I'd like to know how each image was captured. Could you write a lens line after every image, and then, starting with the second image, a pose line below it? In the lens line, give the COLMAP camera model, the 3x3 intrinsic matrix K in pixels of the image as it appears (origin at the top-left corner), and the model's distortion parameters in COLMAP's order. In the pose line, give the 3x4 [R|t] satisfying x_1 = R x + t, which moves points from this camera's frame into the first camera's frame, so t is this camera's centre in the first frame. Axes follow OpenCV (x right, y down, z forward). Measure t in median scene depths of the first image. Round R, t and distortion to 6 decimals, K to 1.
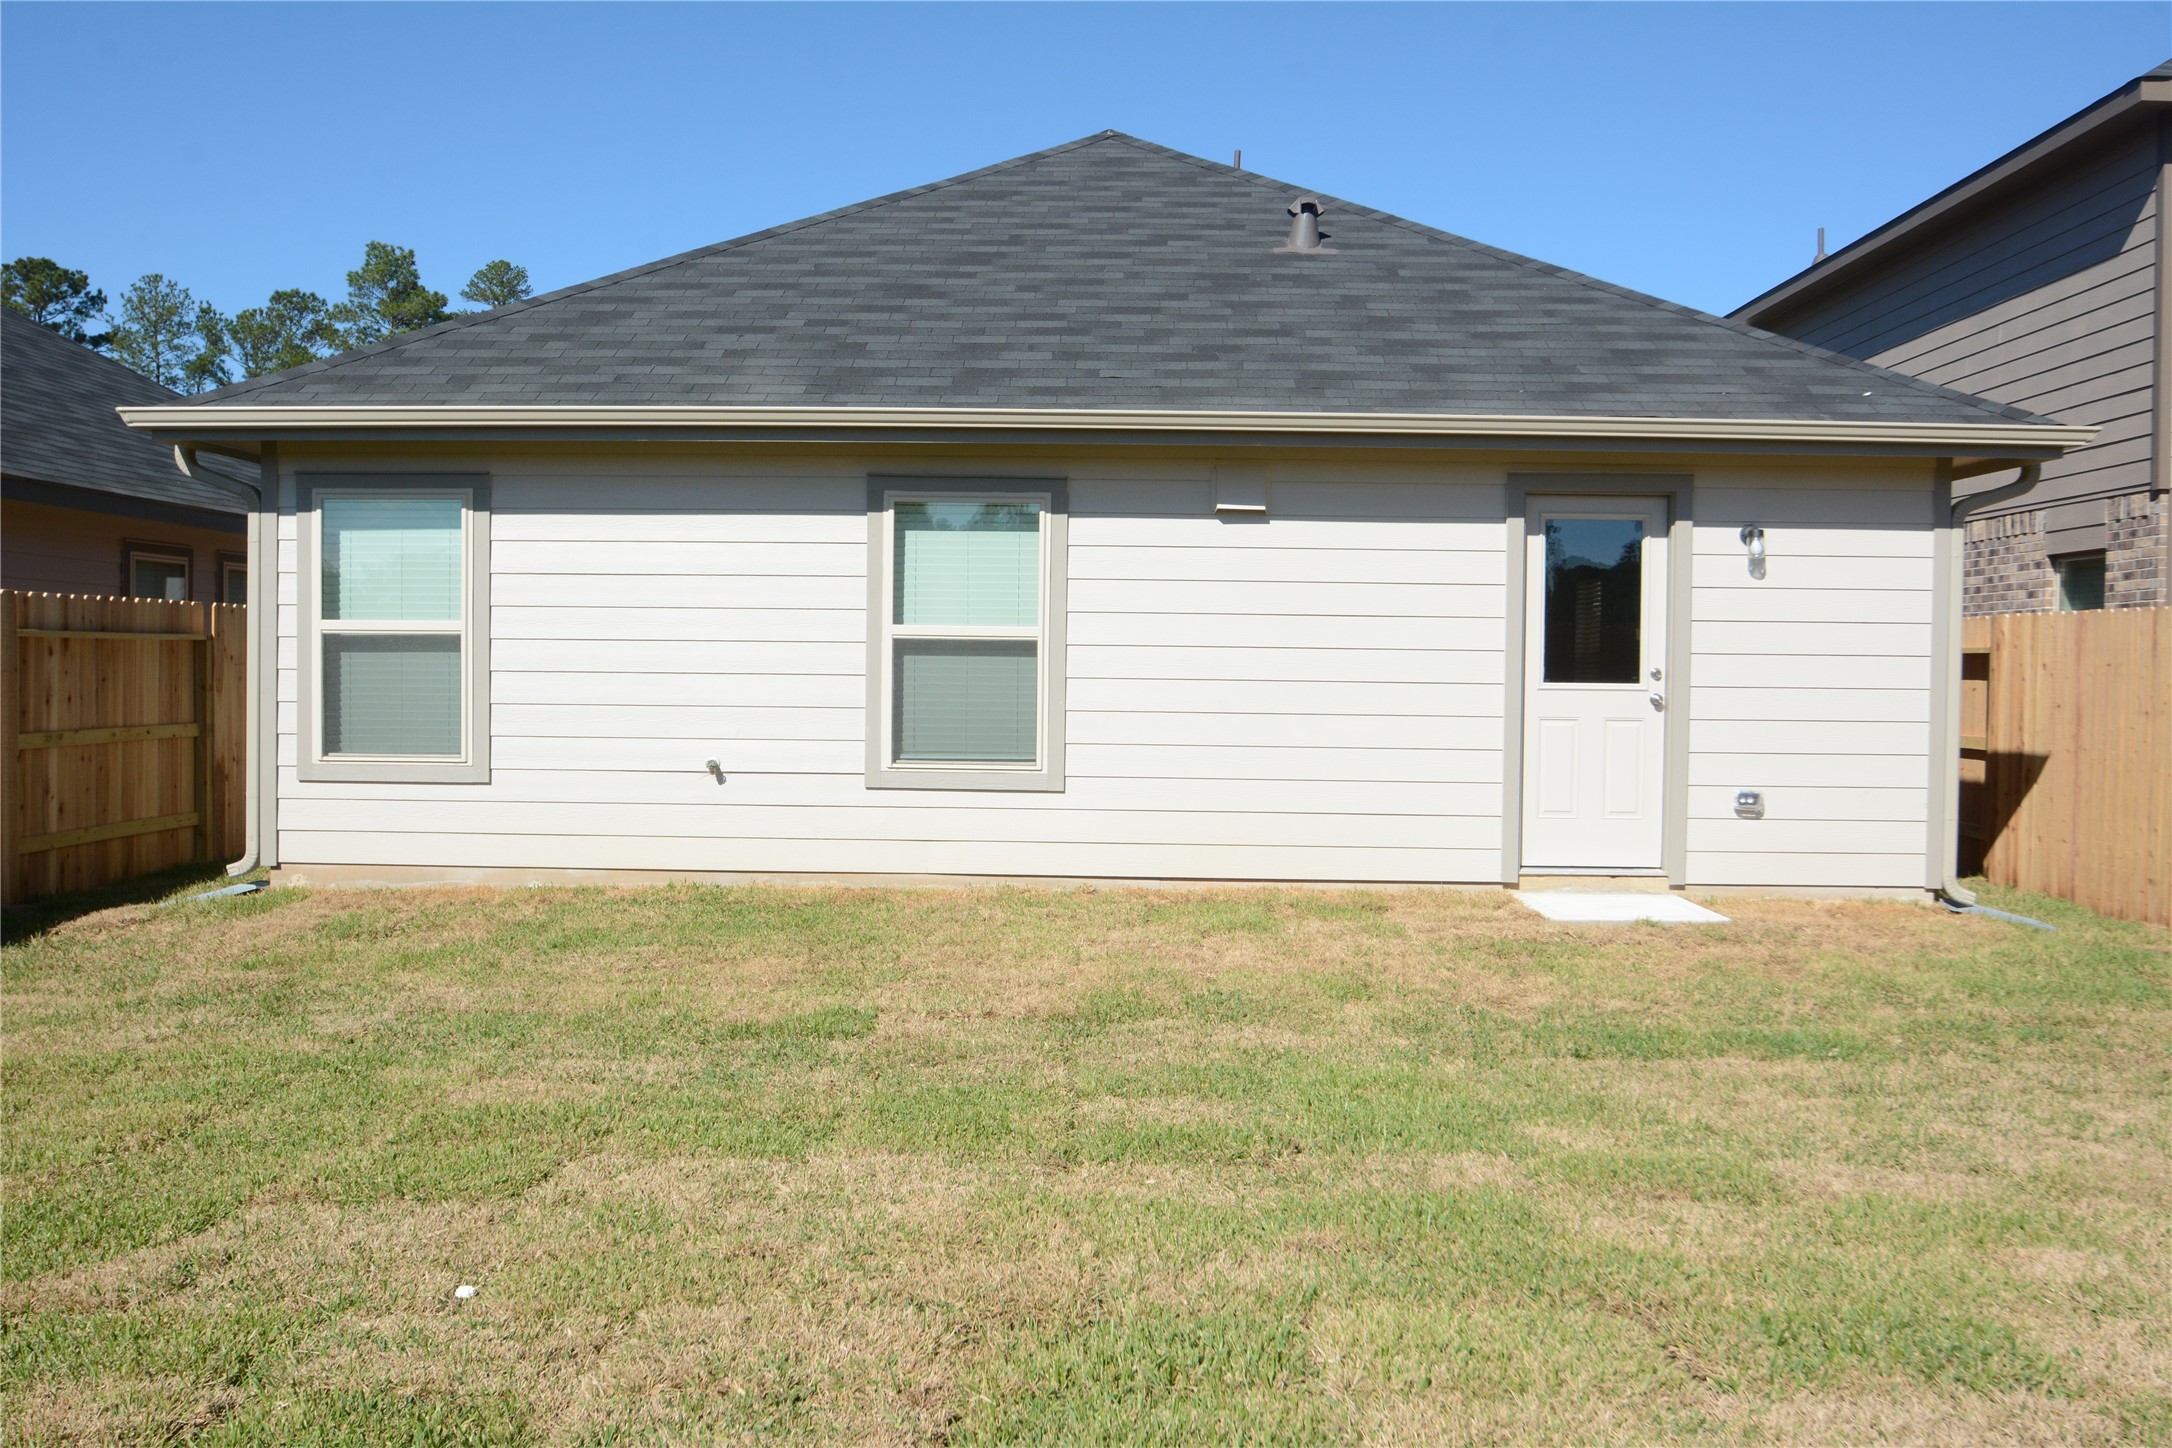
lens RADIAL K [[1823.9, 0, 1089.2], [0, 1823.9, 722.4], [0, 0, 1]] dist [-0.050170, 0.005159]
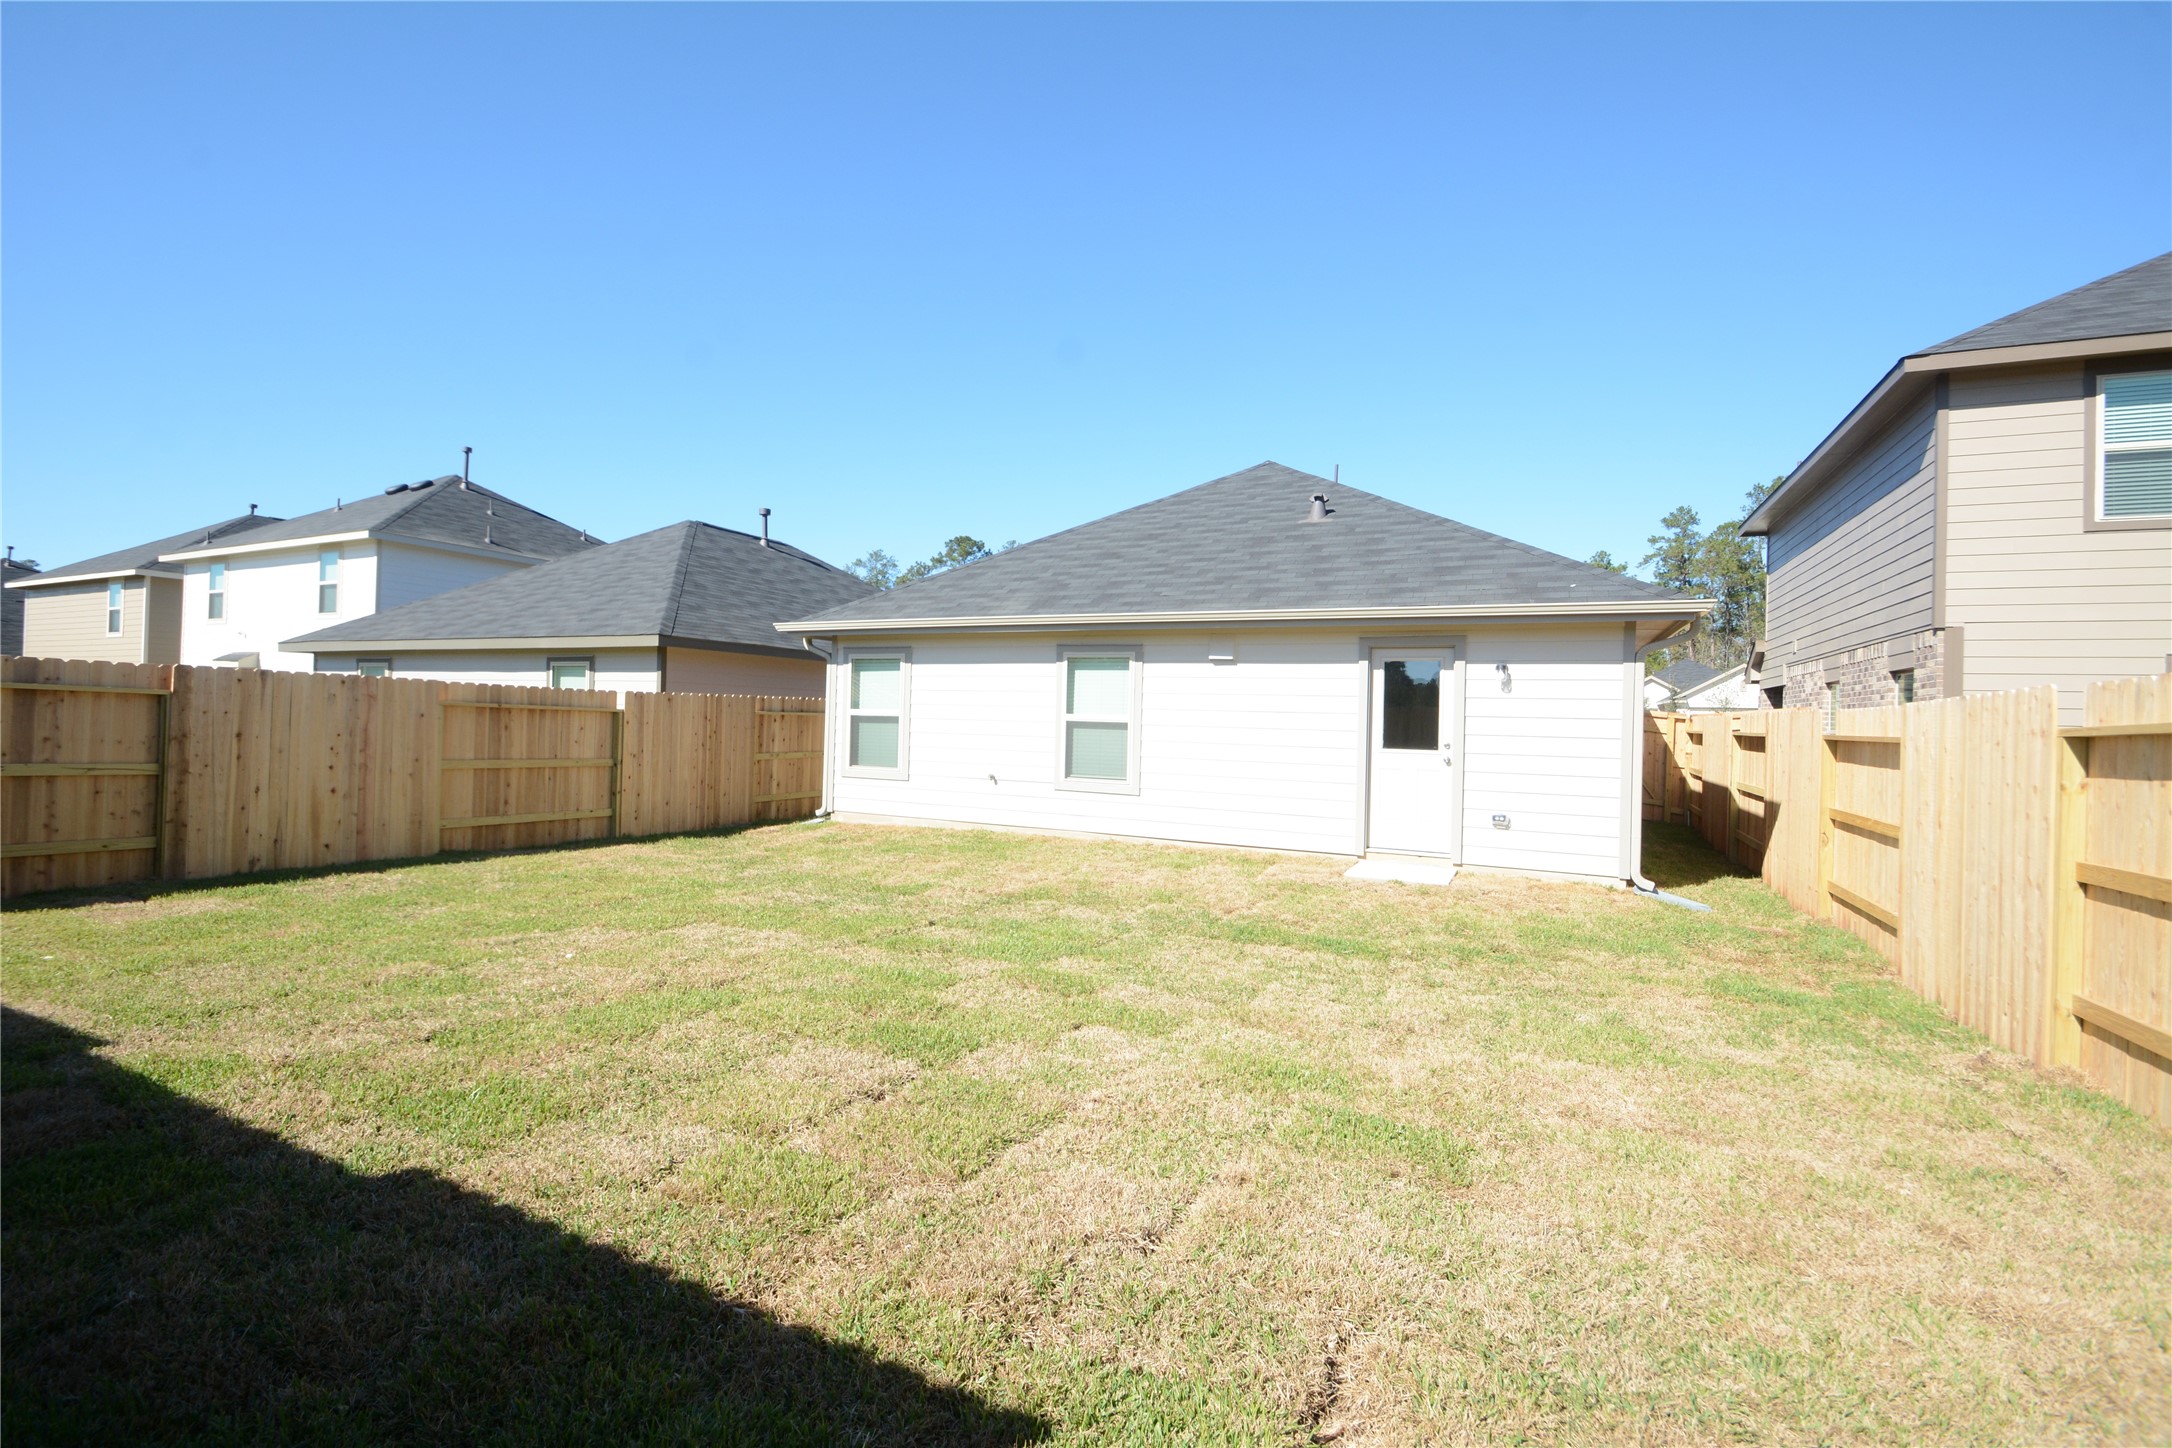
lens RADIAL K [[962.7, 0, 1079.2], [0, 962.7, 708.1], [0, 0, 1]] dist [-0.000457, -0.000887]
pose [[0.906718, 0.007821, -0.421664, 0.383828], [-0.028547, 0.998673, -0.042863, -0.012352], [0.420770, 0.050902, 0.905738, -0.023345]]
